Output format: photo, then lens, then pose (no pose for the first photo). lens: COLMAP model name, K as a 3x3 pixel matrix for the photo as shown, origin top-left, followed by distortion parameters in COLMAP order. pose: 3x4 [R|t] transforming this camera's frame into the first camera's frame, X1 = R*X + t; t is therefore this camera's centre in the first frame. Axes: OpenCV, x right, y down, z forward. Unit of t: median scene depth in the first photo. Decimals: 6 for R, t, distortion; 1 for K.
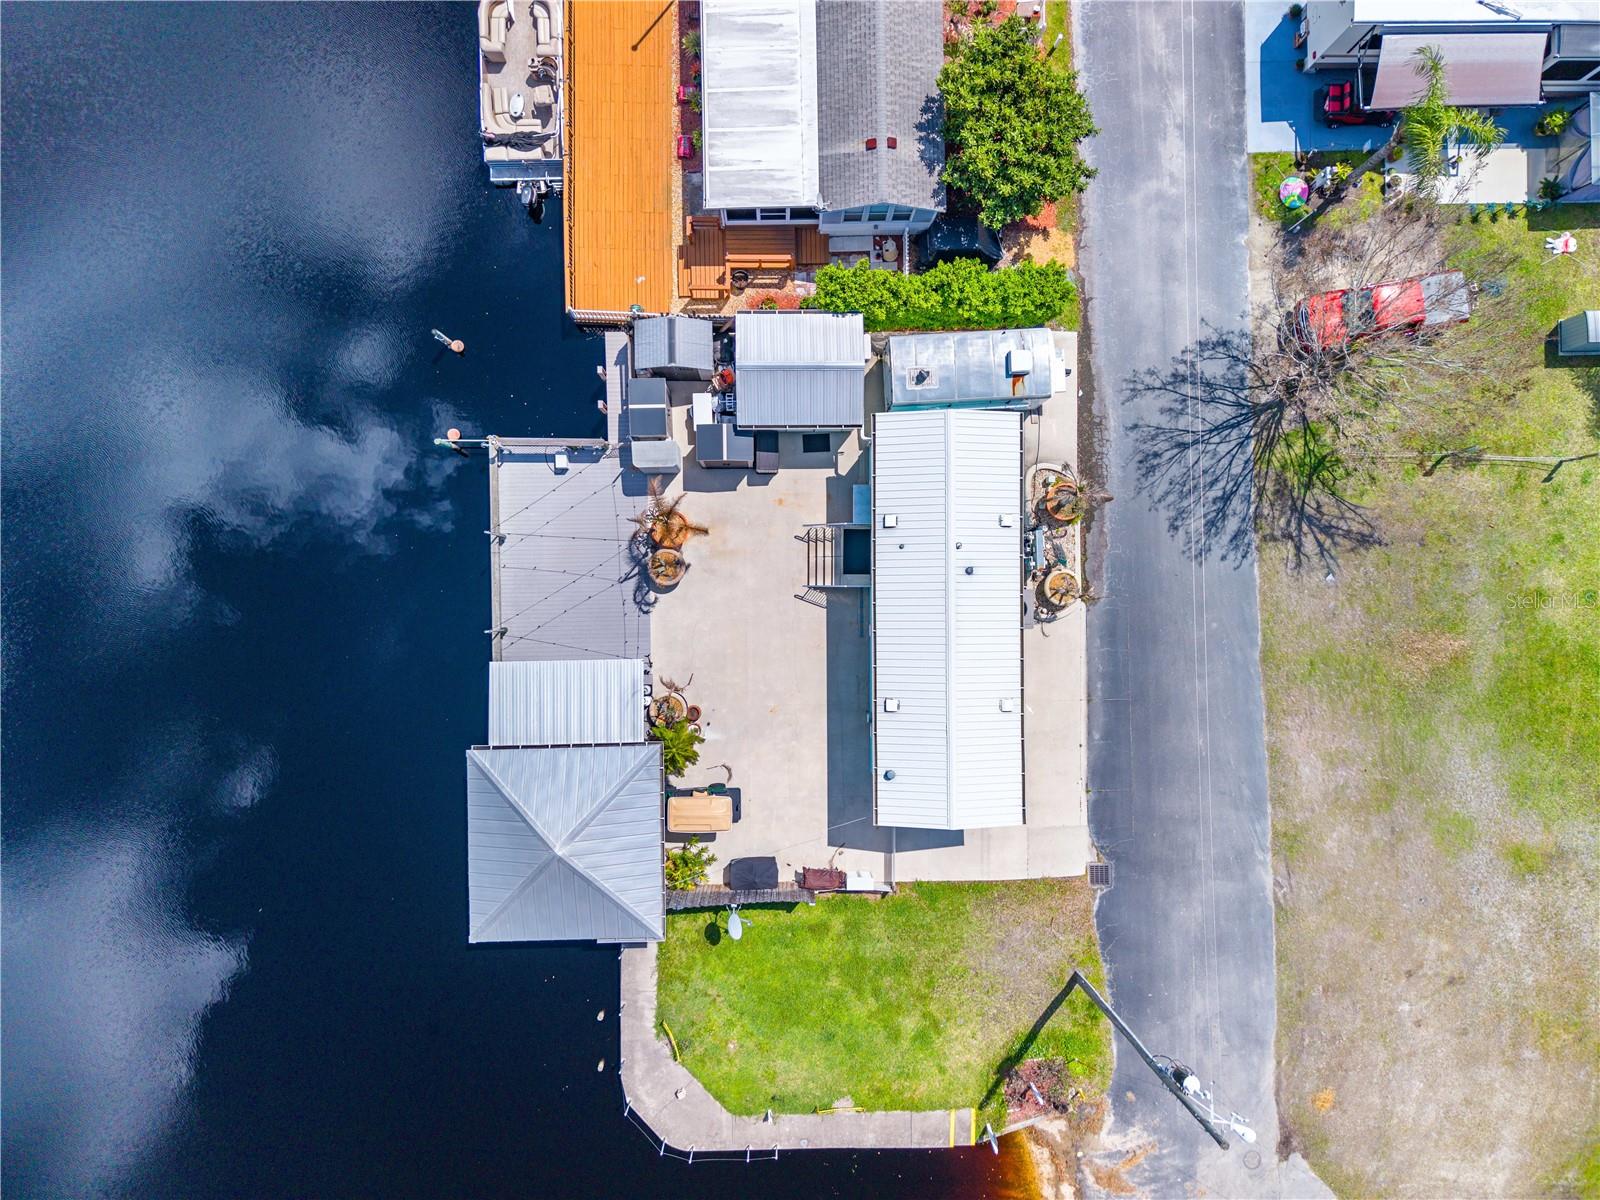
lens RADIAL K [[1081.5, 0, 801.0], [0, 1081.5, 589.3], [0, 0, 1]] dist [0.017637, -0.005894]
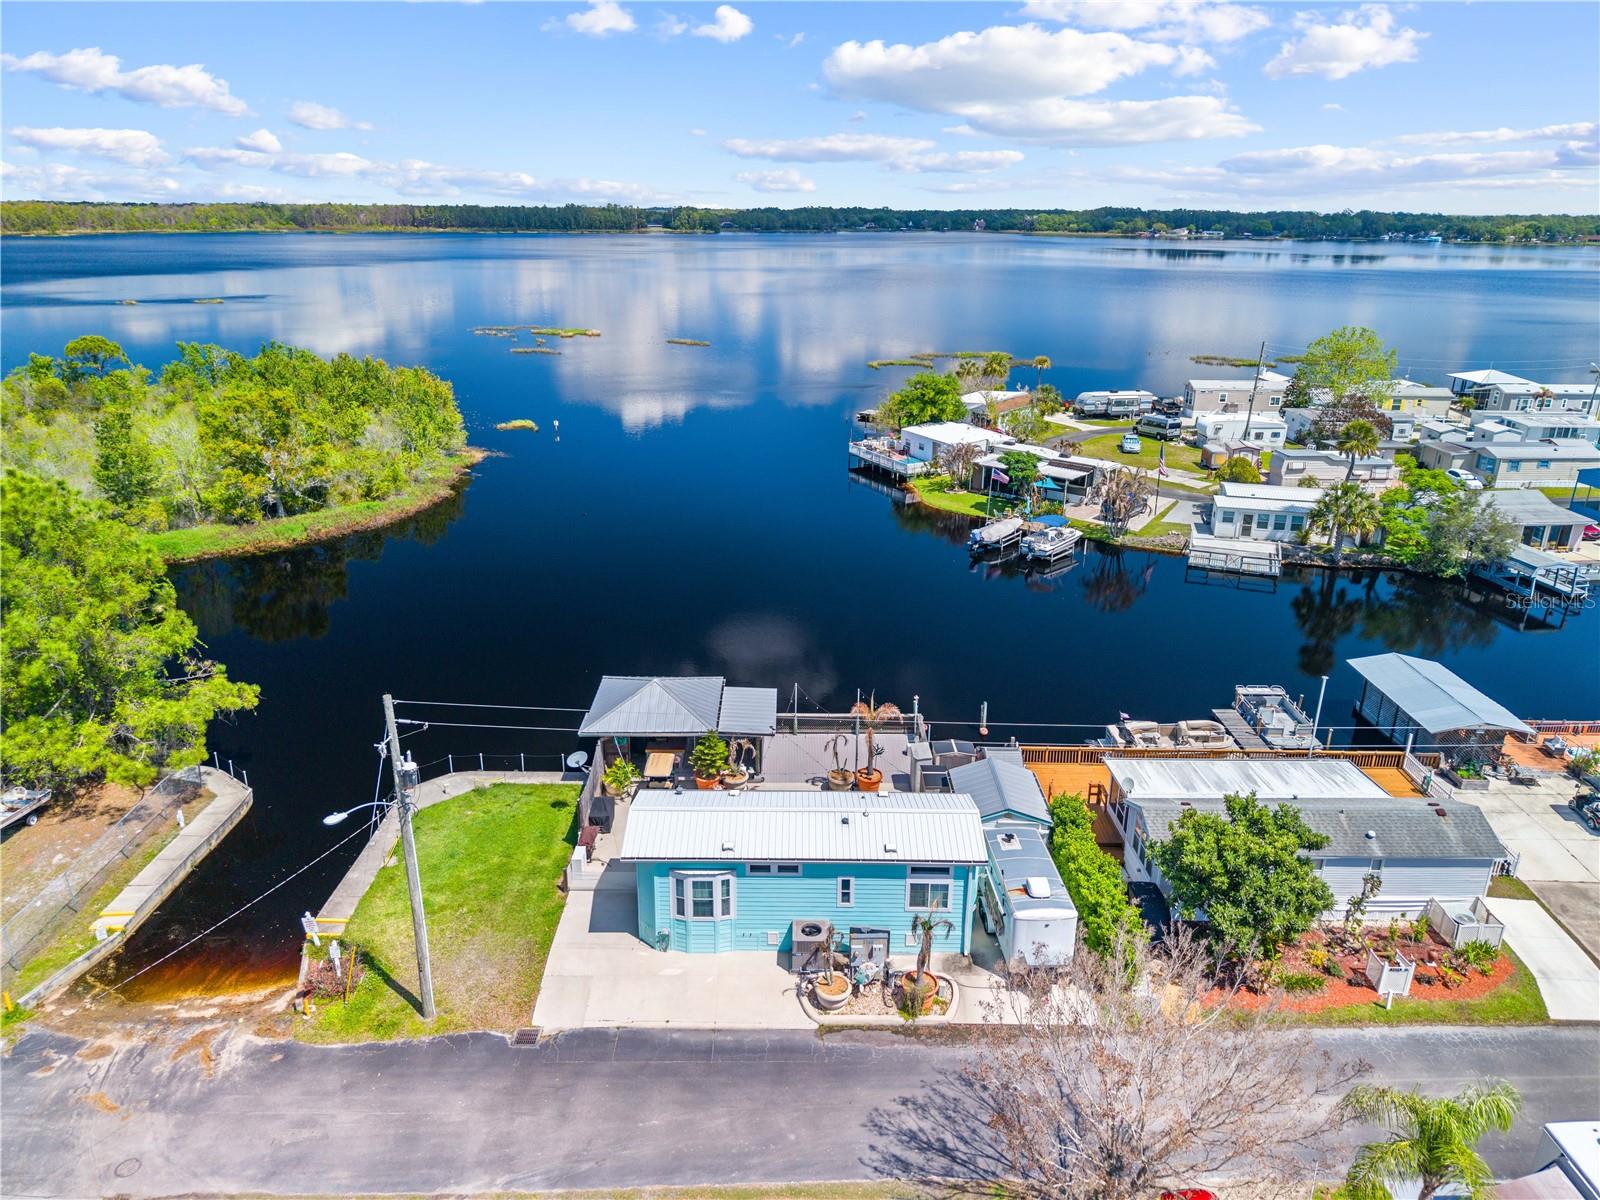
lens RADIAL K [[1074.8, 0, 800.5], [0, 1074.8, 590.0], [0, 0, 1]] dist [0.031019, -0.032693]
pose [[-0.004704, 0.315250, -0.948997, 1.039468], [-0.999977, -0.006124, 0.002923, 0.026553], [-0.004890, 0.948989, 0.315272, 0.337696]]
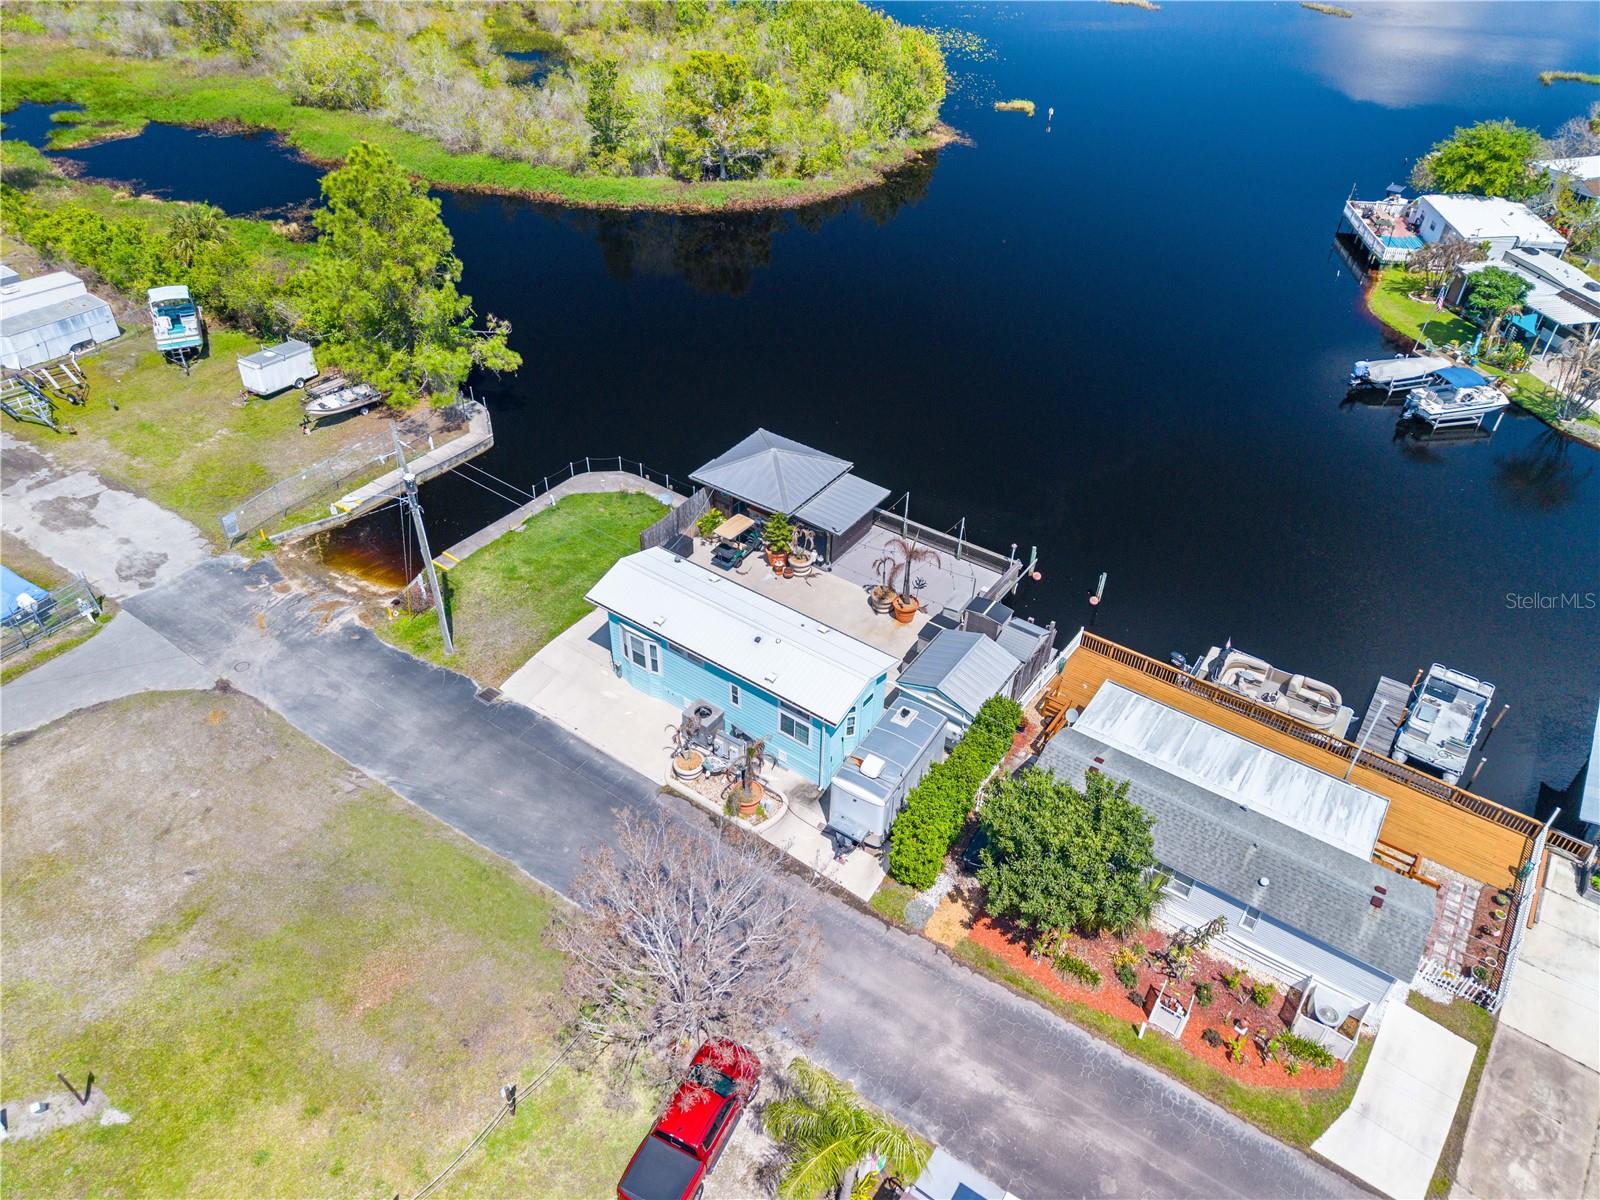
lens RADIAL K [[1081.5, 0, 801.0], [0, 1081.5, 589.3], [0, 0, 1]] dist [0.017637, -0.005894]
pose [[-0.580710, 0.473304, -0.662389, 0.830763], [-0.813508, -0.368645, 0.449783, -0.538628], [-0.031303, 0.800052, 0.599113, 0.151370]]
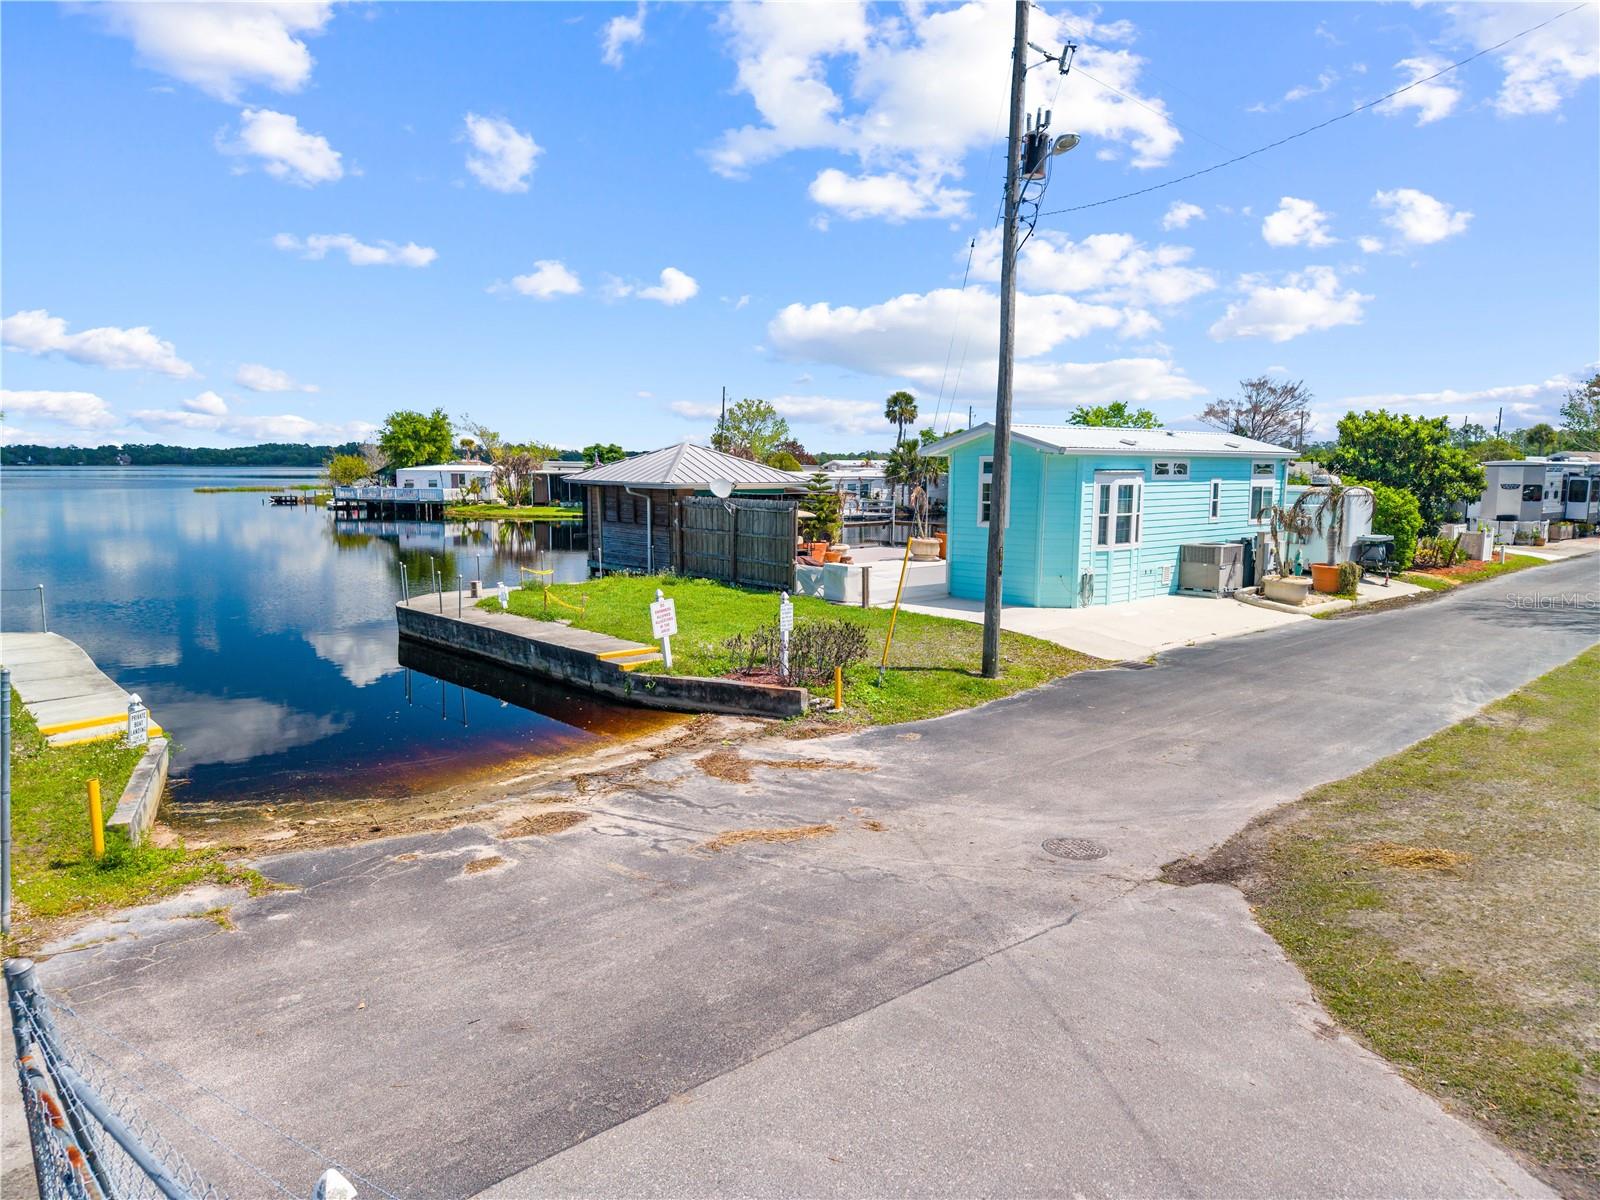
lens RADIAL K [[1074.8, 0, 800.5], [0, 1074.8, 590.0], [0, 0, 1]] dist [0.031019, -0.032693]
pose [[0.666603, 0.067463, -0.742354, 0.577599], [-0.745270, 0.079812, -0.661968, 0.767768], [0.014591, 0.994524, 0.103481, 0.899207]]
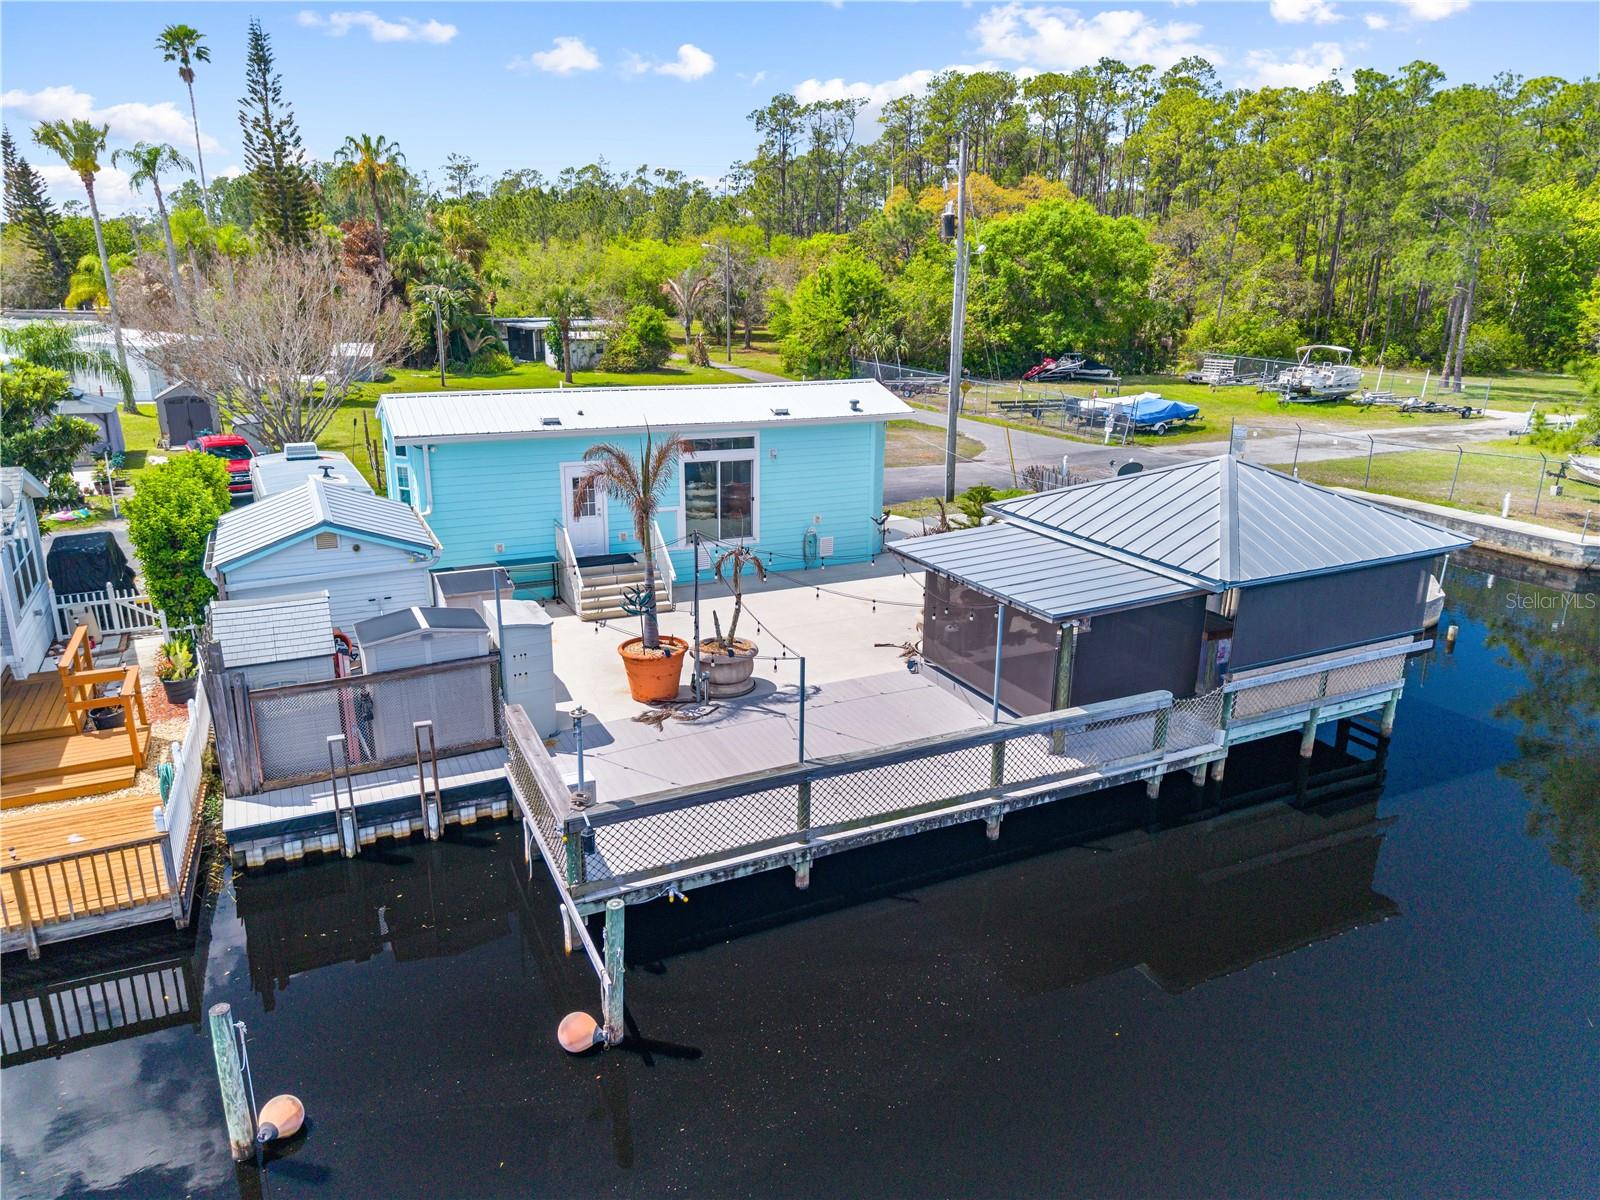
lens RADIAL K [[1081.5, 0, 801.0], [0, 1081.5, 589.3], [0, 0, 1]] dist [0.017637, -0.005894]
pose [[-0.425753, -0.275040, 0.862025, -0.576890], [0.904611, -0.107990, 0.412331, -0.196657], [-0.020318, 0.955349, 0.294782, 0.781548]]
